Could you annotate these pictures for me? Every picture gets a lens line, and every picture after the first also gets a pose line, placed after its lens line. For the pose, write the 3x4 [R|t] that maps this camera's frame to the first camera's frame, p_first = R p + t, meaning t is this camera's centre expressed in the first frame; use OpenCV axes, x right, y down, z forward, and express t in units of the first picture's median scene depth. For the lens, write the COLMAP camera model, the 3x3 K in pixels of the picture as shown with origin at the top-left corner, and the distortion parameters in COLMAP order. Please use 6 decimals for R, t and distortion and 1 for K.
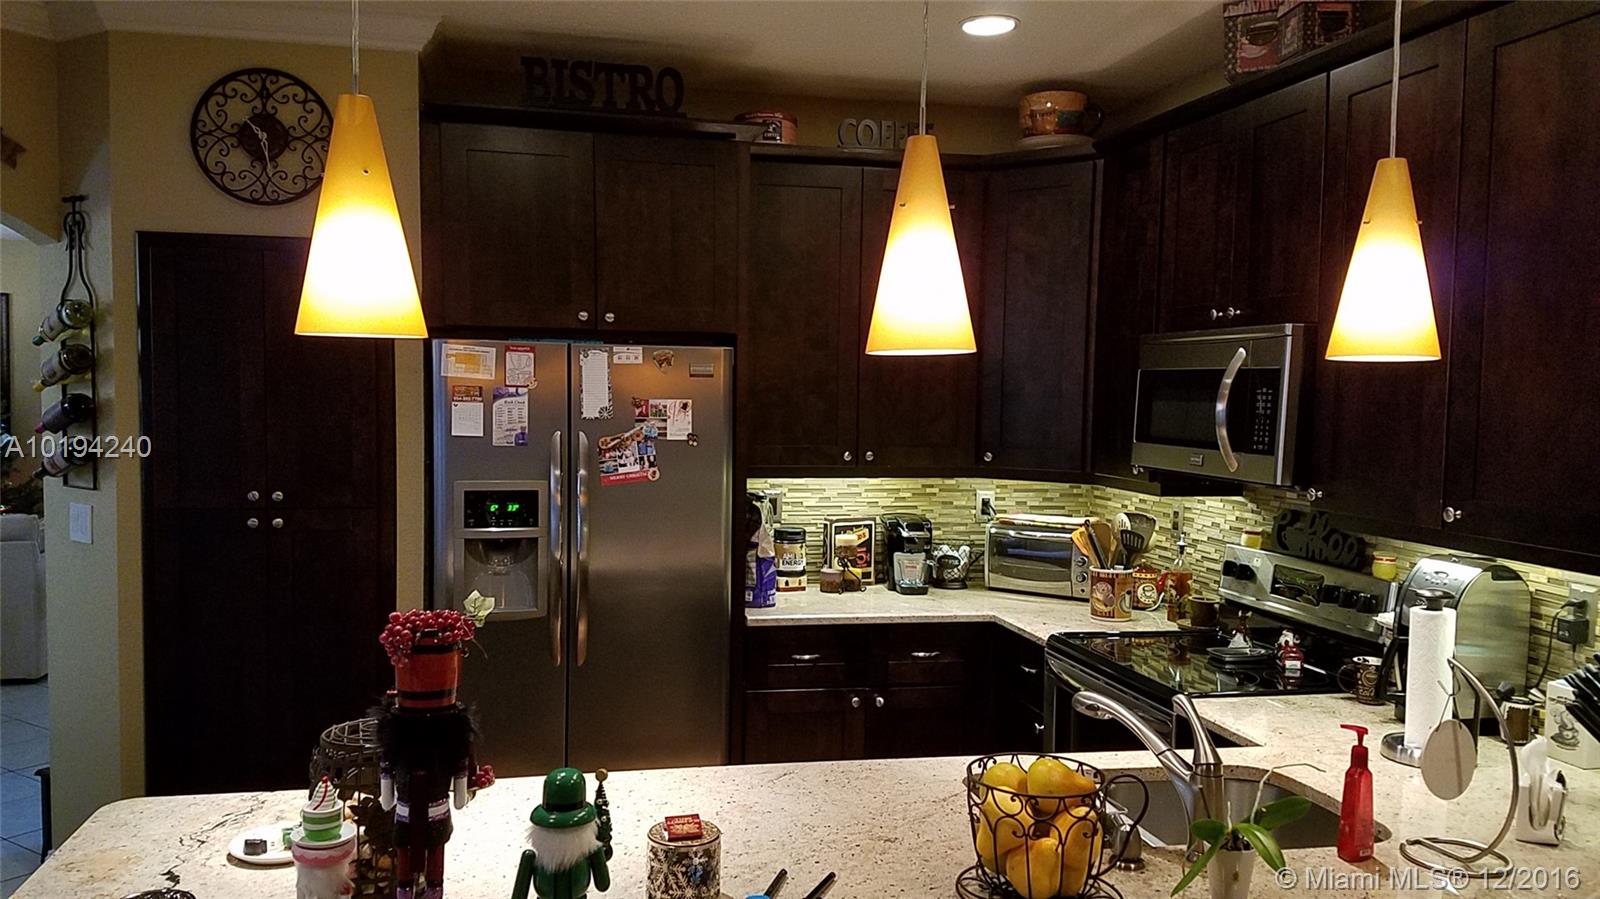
lens RADIAL K [[1204.5, 0, 781.6], [0, 1204.5, 485.1], [0, 0, 1]] dist [0.238679, -0.389648]
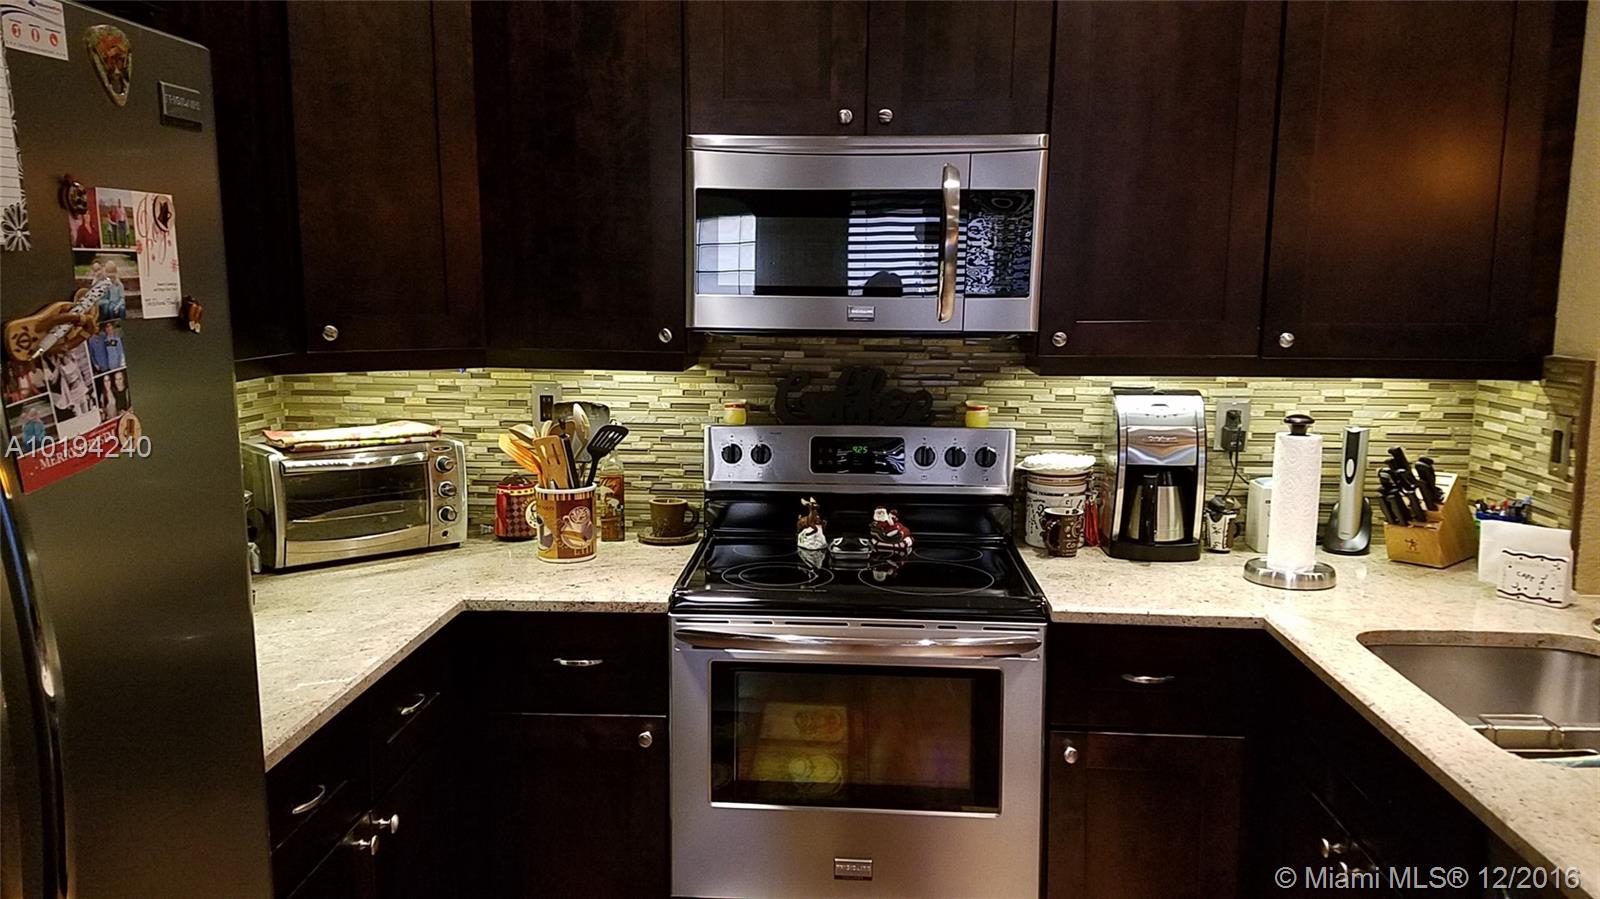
lens RADIAL K [[1204.5, 0, 781.6], [0, 1204.5, 485.1], [0, 0, 1]] dist [0.238679, -0.389648]
pose [[0.281082, -0.174083, 0.943763, -0.367373], [0.075063, 0.984385, 0.159220, -0.034260], [-0.956744, 0.026088, 0.289760, 0.744284]]
